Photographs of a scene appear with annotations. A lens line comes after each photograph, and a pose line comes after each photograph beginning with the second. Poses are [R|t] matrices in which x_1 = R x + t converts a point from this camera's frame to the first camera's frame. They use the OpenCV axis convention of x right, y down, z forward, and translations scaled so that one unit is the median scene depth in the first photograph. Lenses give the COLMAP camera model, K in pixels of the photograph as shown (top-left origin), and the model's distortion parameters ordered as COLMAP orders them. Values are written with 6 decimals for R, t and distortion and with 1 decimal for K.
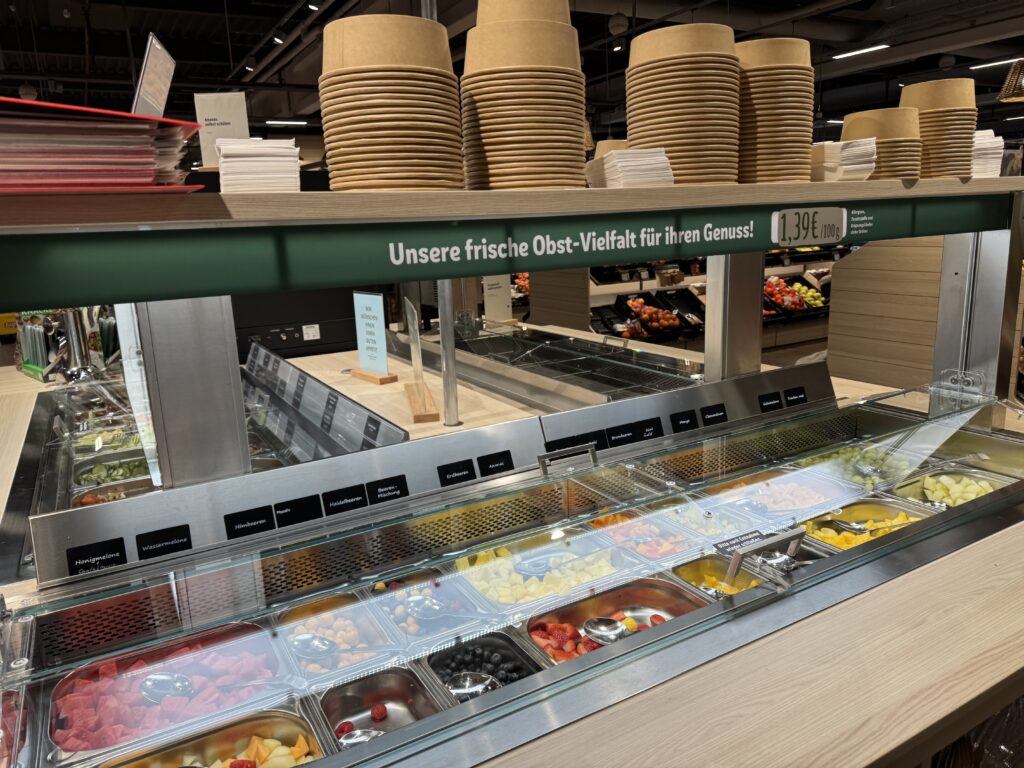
lens RADIAL K [[723.1, 0, 511.7], [0, 723.1, 367.2], [0, 0, 1]] dist [0.081460, -0.101613]
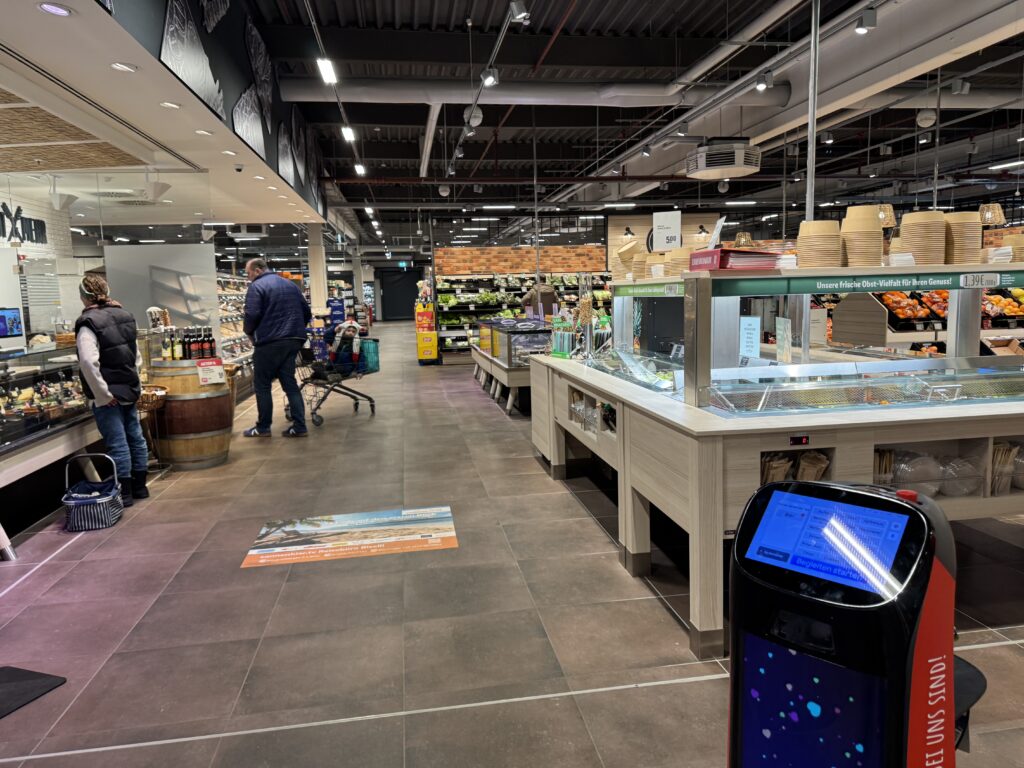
lens RADIAL K [[723.1, 0, 511.7], [0, 723.1, 367.2], [0, 0, 1]] dist [0.081460, -0.101613]
pose [[0.931213, 0.054300, -0.360409, -0.167641], [-0.084365, 0.994098, -0.068208, 0.408858], [0.354578, 0.093922, 0.930297, -1.881478]]
